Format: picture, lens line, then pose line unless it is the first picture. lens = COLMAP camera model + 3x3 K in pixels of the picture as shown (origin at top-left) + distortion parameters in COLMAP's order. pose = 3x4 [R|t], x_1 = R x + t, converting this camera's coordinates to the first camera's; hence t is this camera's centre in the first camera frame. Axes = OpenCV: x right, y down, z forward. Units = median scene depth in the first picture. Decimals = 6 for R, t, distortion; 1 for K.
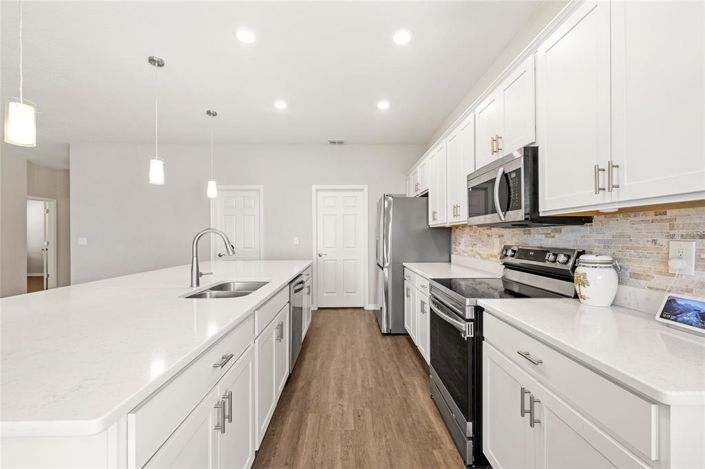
lens RADIAL K [[309.7, 0, 352.5], [0, 309.7, 234.5], [0, 0, 1]] dist [-0.000431, -0.000223]
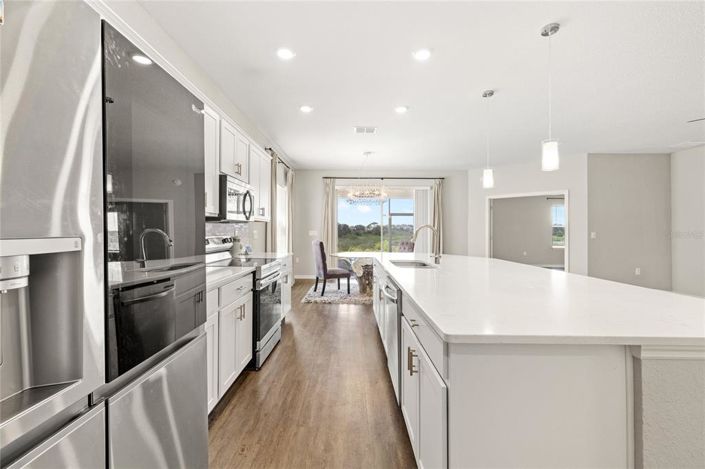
lens RADIAL K [[309.7, 0, 352.5], [0, 309.7, 234.5], [0, 0, 1]] dist [-0.000431, -0.000223]
pose [[-0.999870, -0.001845, 0.016016, -0.091882], [-0.001704, 0.999960, 0.008817, 0.012495], [-0.016031, 0.008789, -0.999833, 1.884451]]
